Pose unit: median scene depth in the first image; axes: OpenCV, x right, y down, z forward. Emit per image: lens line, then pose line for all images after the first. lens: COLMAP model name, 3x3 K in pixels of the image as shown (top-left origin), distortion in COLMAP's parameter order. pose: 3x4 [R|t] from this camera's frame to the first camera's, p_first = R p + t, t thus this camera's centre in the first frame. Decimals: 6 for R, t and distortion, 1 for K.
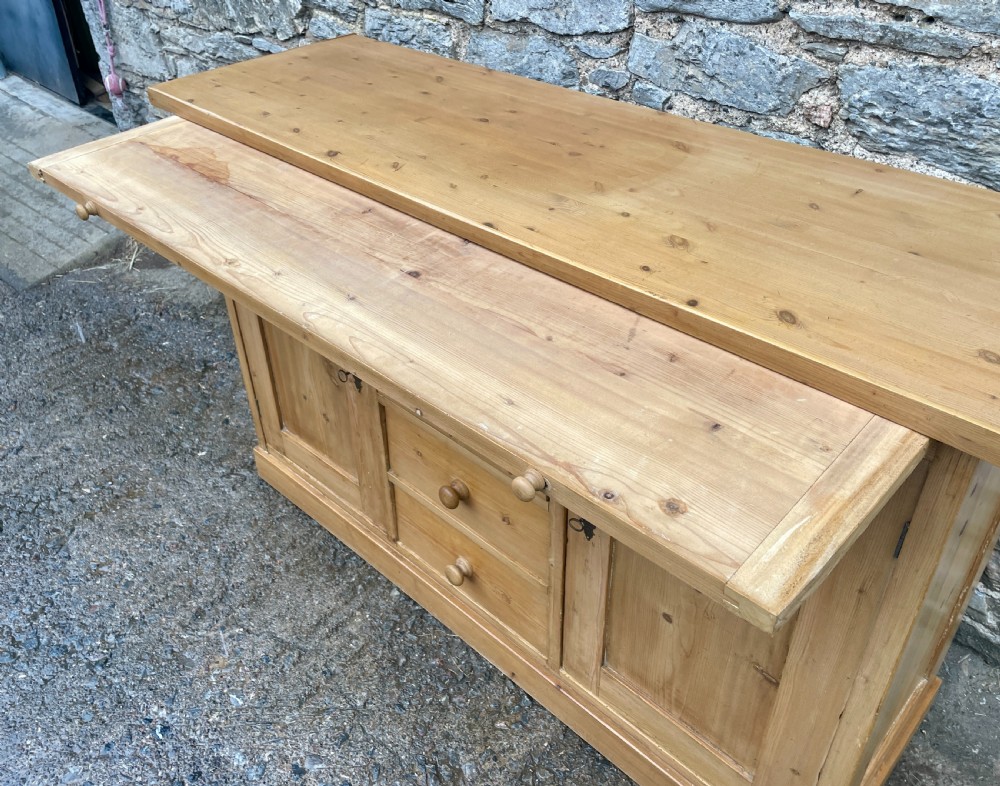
lens RADIAL K [[842.9, 0, 487.8], [0, 842.9, 363.6], [0, 0, 1]] dist [0.085731, -0.118224]
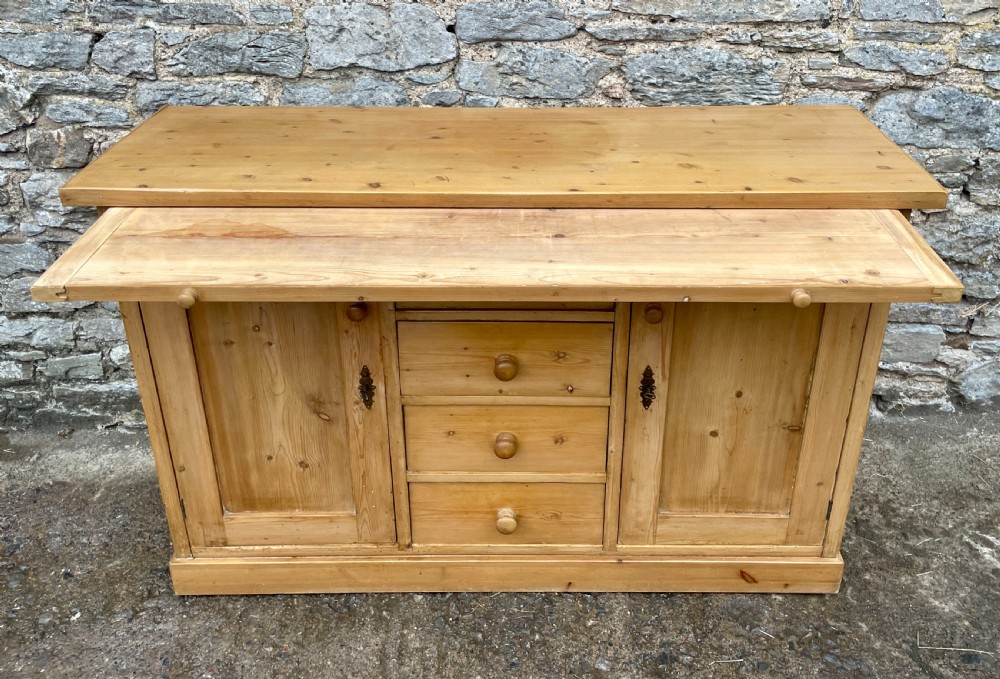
lens RADIAL K [[866.0, 0, 524.5], [0, 866.0, 250.9], [0, 0, 1]] dist [0.085246, -0.100126]
pose [[0.718485, -0.278419, 0.637386, -0.686689], [0.381451, 0.924013, -0.026364, -0.048308], [-0.581613, 0.262073, 0.770093, 0.001065]]
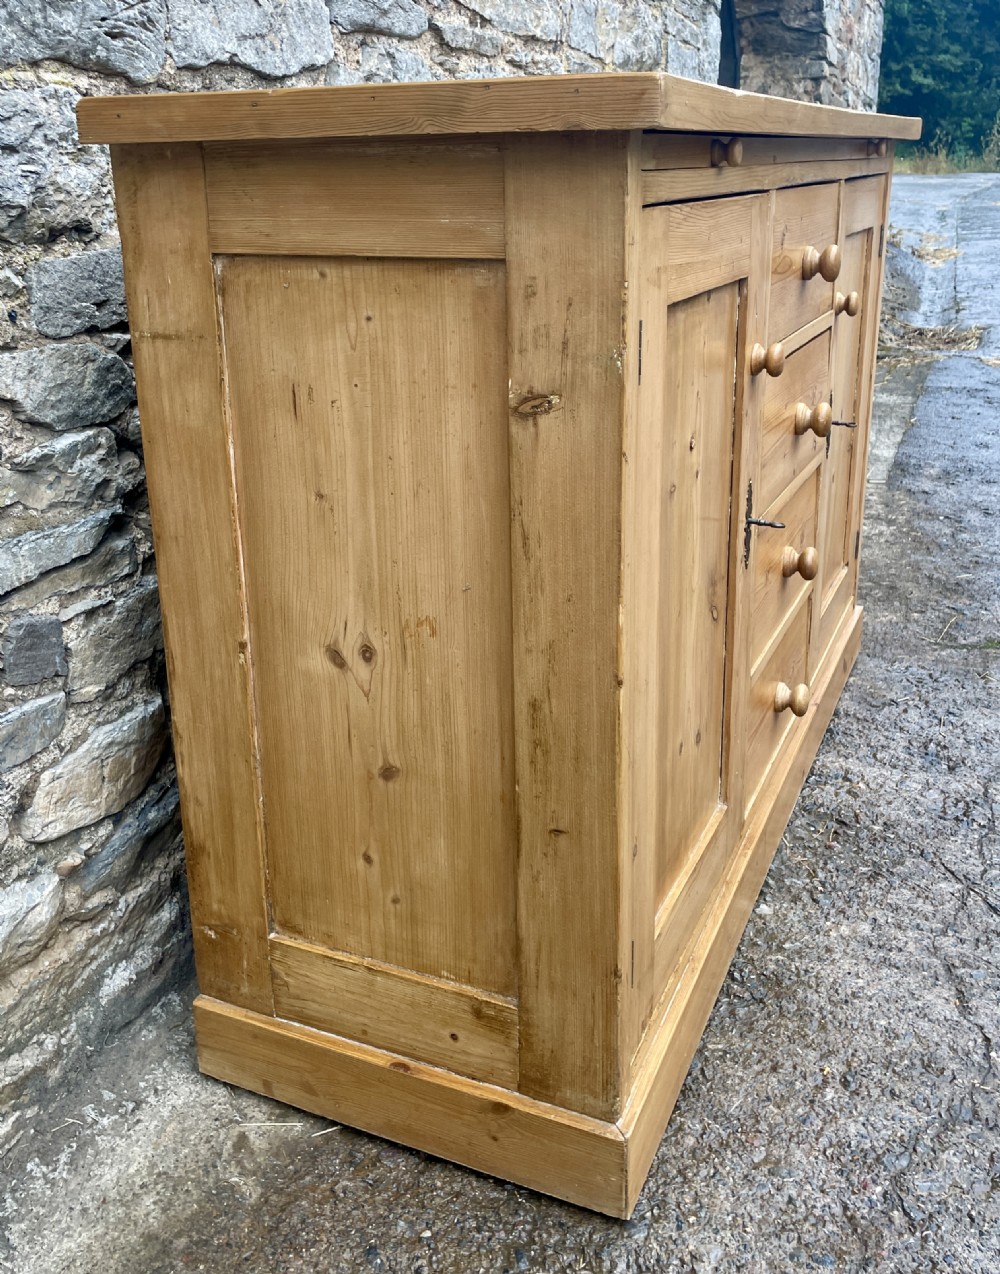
lens RADIAL K [[1231.0, 0, 475.2], [0, 1231.0, 533.4], [0, 0, 1]] dist [0.032330, 0.000000]
pose [[-0.328052, -0.238876, 0.913958, -0.919334], [0.566199, 0.724738, 0.392650, -0.446466], [-0.756175, 0.646292, -0.102500, 1.280176]]
